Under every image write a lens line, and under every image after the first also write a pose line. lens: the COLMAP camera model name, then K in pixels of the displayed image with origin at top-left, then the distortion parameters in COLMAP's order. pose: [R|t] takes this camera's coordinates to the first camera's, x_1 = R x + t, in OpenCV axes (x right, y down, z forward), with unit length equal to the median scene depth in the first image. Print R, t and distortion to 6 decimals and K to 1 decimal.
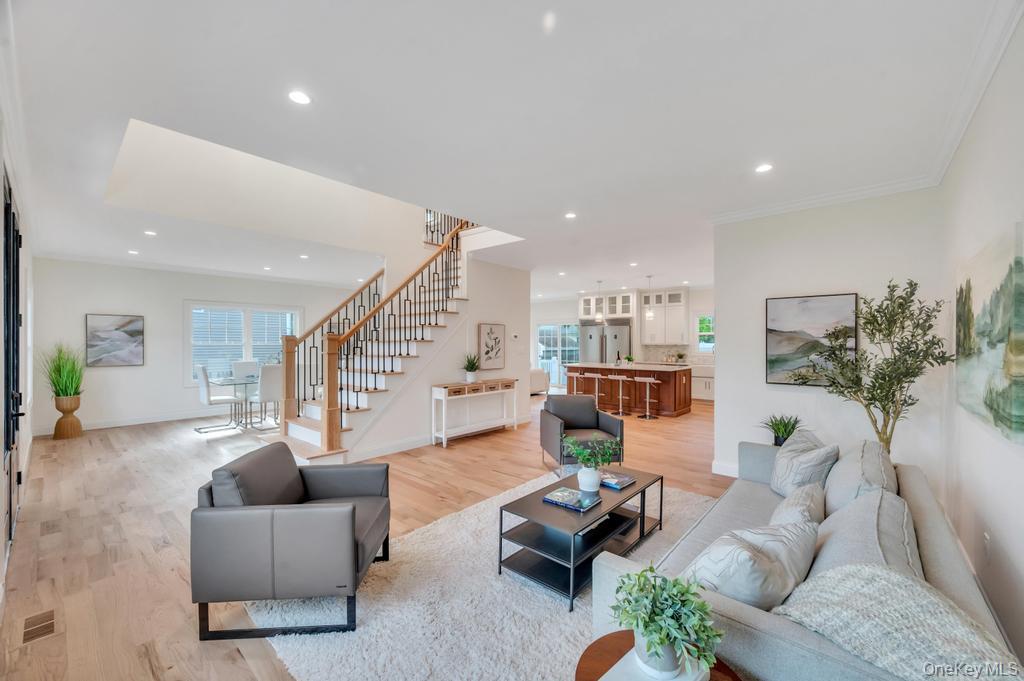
lens RADIAL K [[406.7, 0, 513.8], [0, 406.7, 343.0], [0, 0, 1]] dist [0.013254, 0.000075]
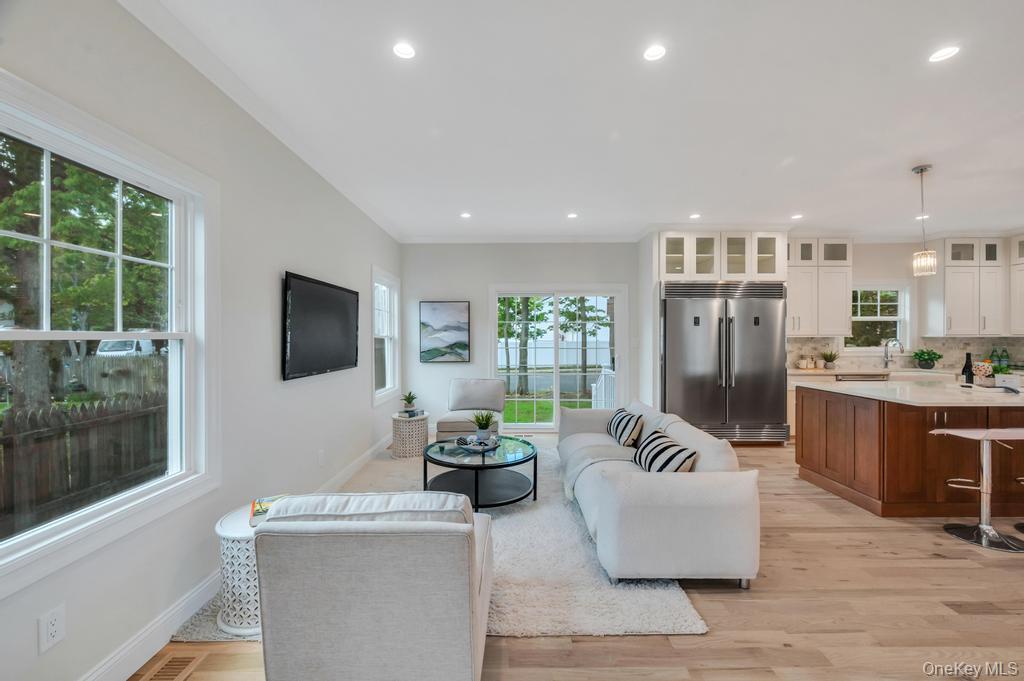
lens RADIAL K [[406.7, 0, 511.4], [0, 406.7, 337.2], [0, 0, 1]] dist [0.013254, 0.000075]
pose [[0.758785, 0.002262, 0.651338, -0.268922], [0.000985, 0.999989, -0.004621, 0.004884], [-0.651341, 0.004149, 0.758774, 0.809338]]
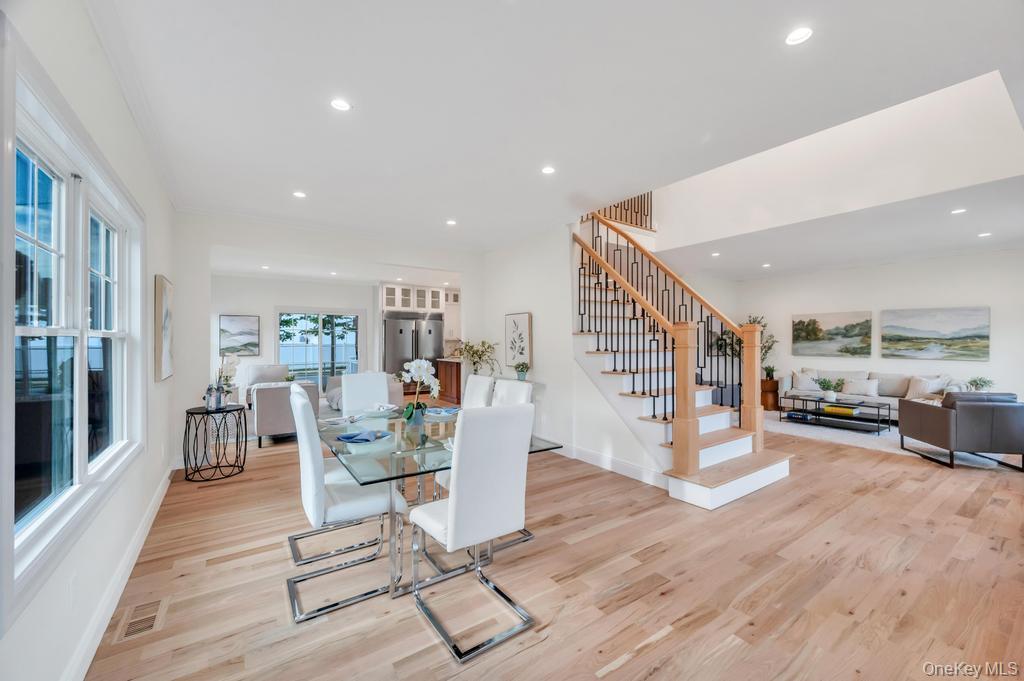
lens RADIAL K [[406.7, 0, 512.9], [0, 406.7, 339.1], [0, 0, 1]] dist [0.013254, 0.000075]
pose [[0.254486, 0.007258, 0.967049, -0.615534], [-0.000023, 0.999972, -0.007499, 0.007858], [-0.967076, 0.001886, 0.254479, 0.555033]]
